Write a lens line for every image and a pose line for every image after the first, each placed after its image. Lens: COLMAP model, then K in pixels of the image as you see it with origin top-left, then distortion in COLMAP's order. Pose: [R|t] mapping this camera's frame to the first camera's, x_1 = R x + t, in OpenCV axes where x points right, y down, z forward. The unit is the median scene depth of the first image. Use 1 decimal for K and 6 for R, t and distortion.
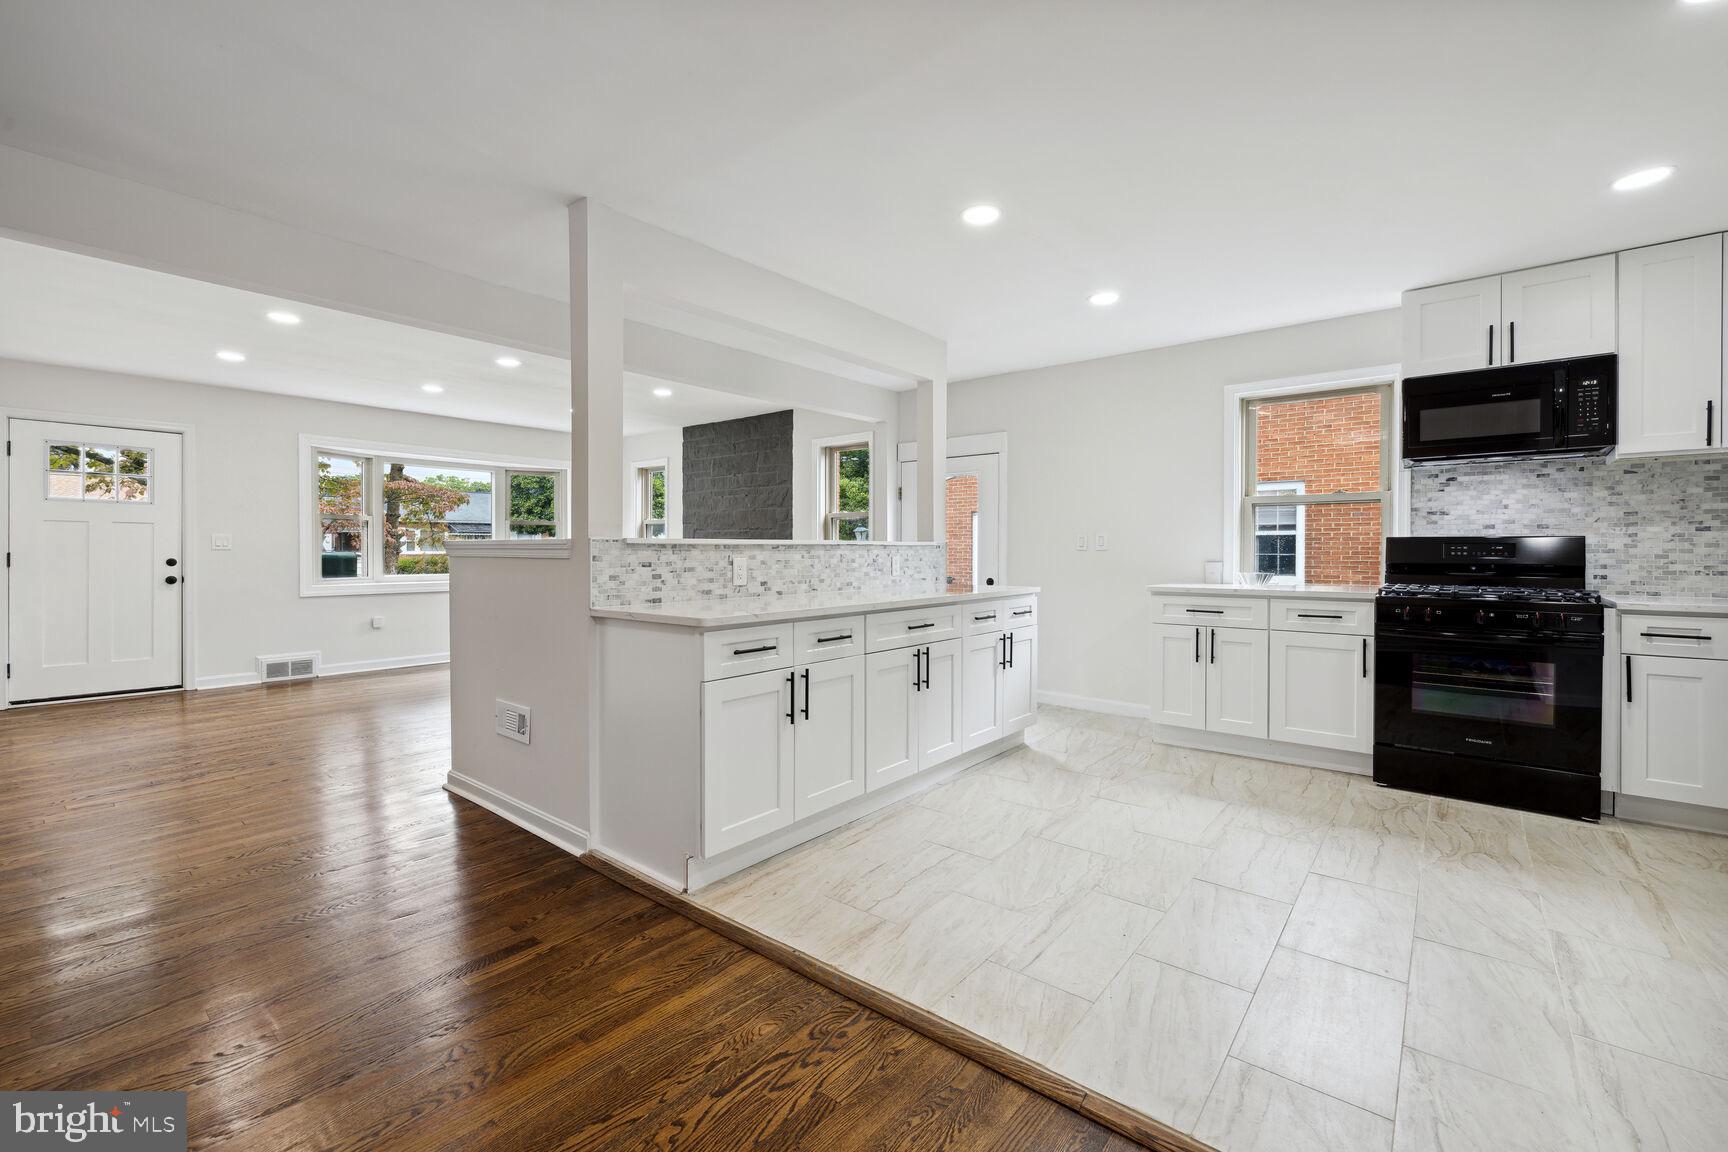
lens RADIAL K [[722.9, 0, 851.0], [0, 722.9, 555.0], [0, 0, 1]] dist [0.003594, 0.000626]
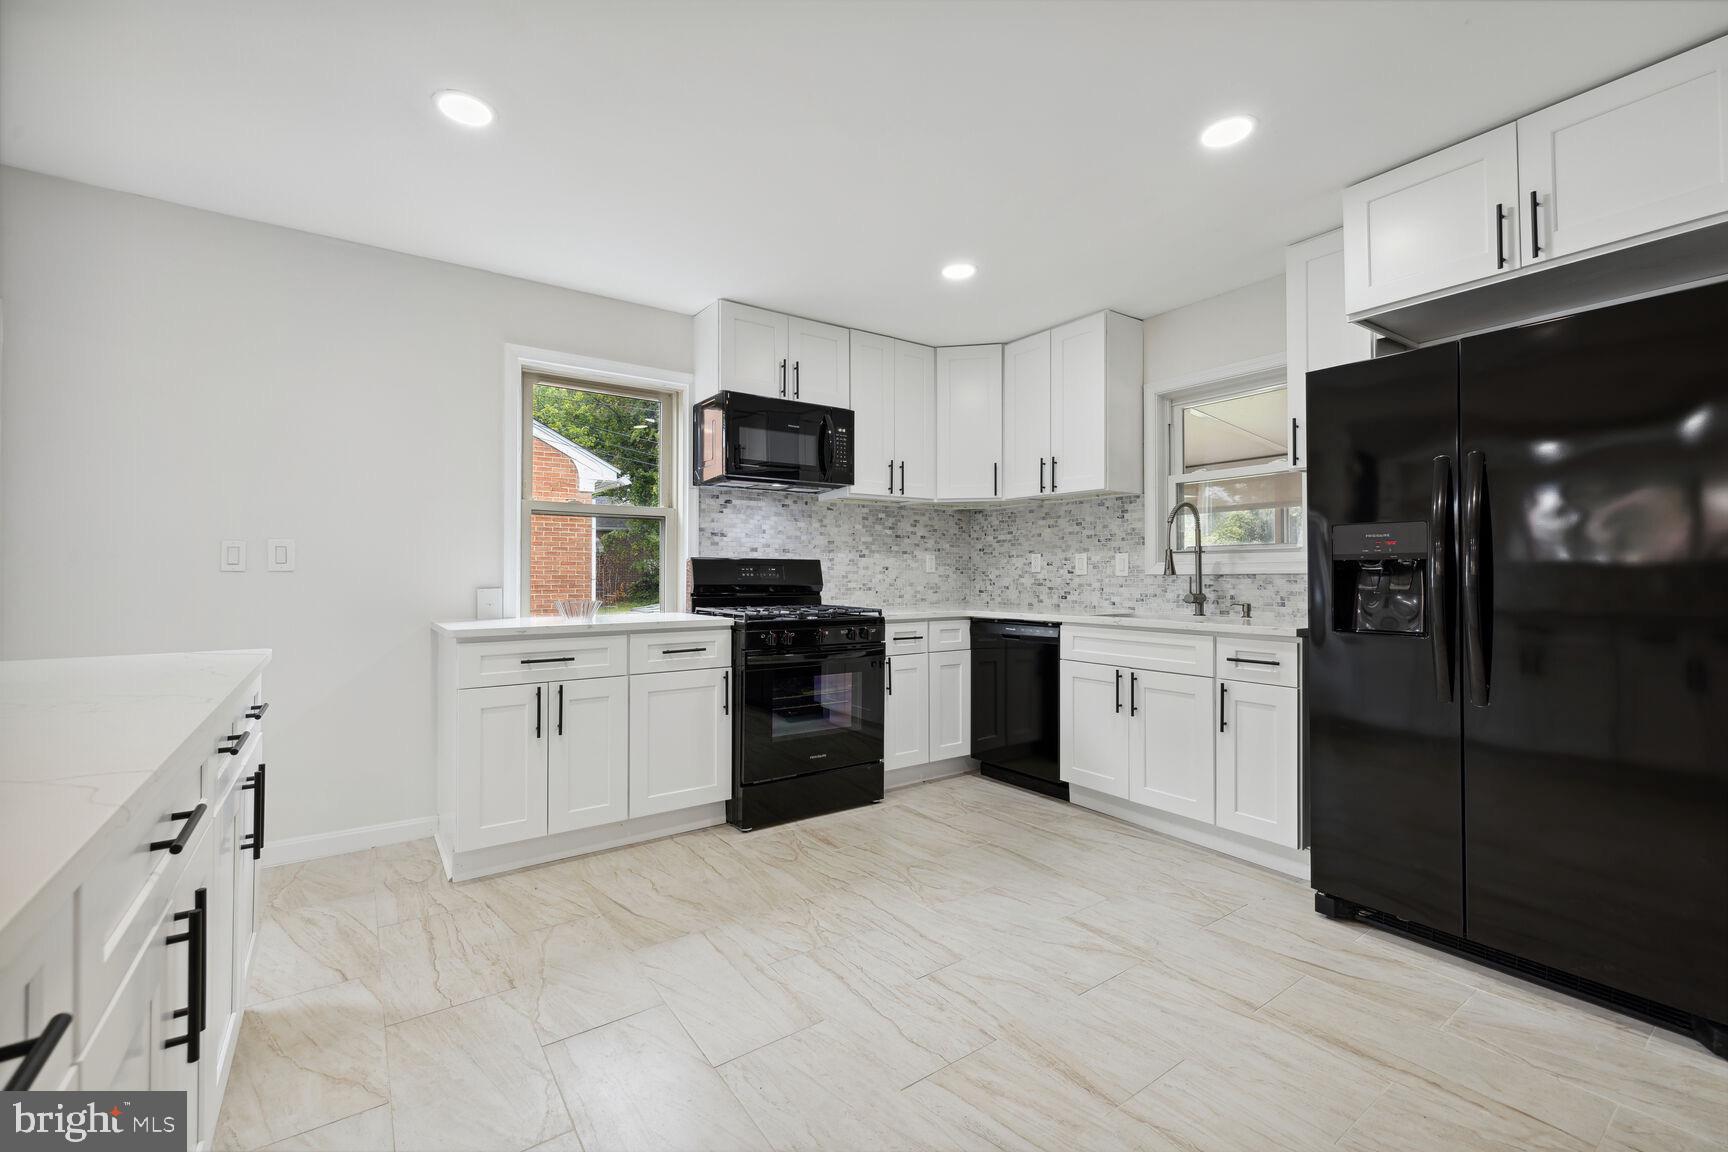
lens RADIAL K [[722.9, 0, 854.8], [0, 722.9, 565.6], [0, 0, 1]] dist [0.003594, 0.000626]
pose [[0.267032, 0.011574, 0.963618, -0.110946], [0.007982, 0.999867, -0.014222, 0.000676], [-0.963655, 0.011489, 0.266904, 0.653036]]
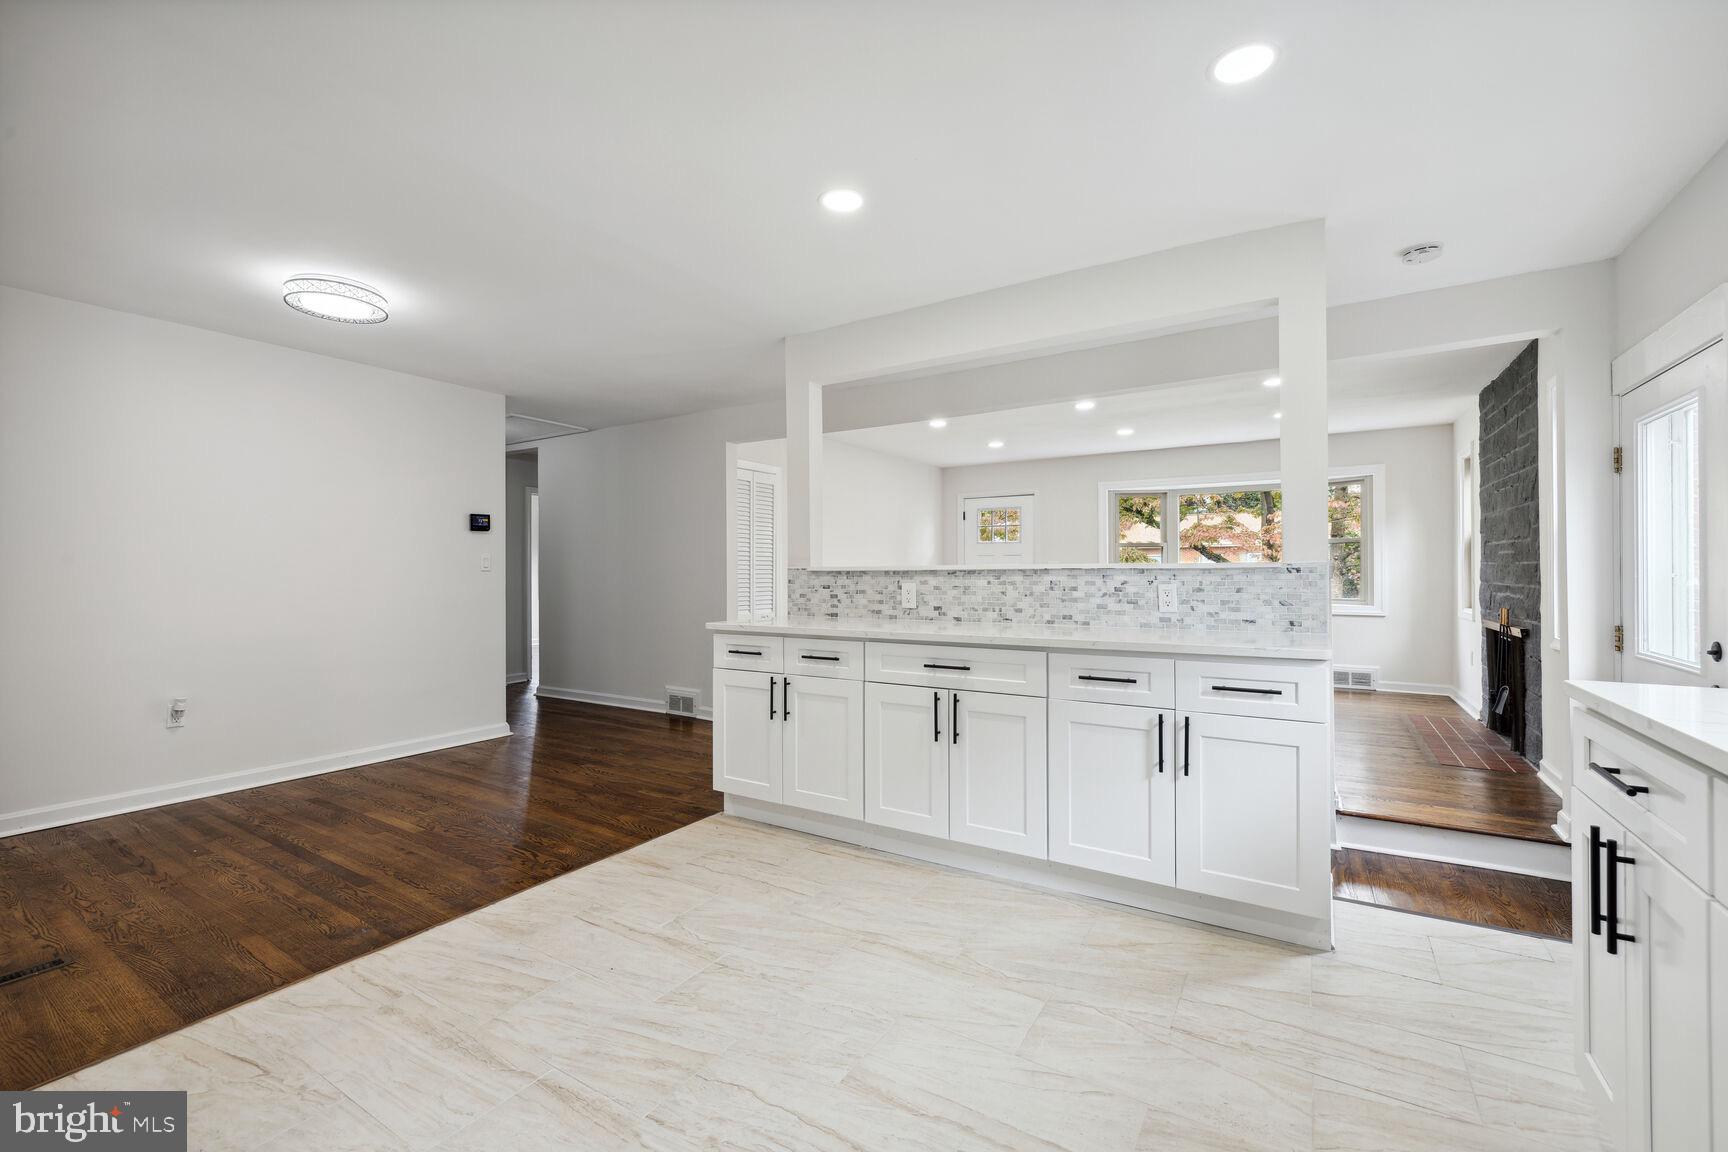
lens RADIAL K [[722.9, 0, 858.0], [0, 722.9, 567.6], [0, 0, 1]] dist [0.003594, 0.000626]
pose [[0.141349, -0.006132, -0.989941, 0.907220], [-0.001959, 0.999977, -0.006474, -0.011833], [0.989958, 0.002855, 0.141334, 0.766775]]
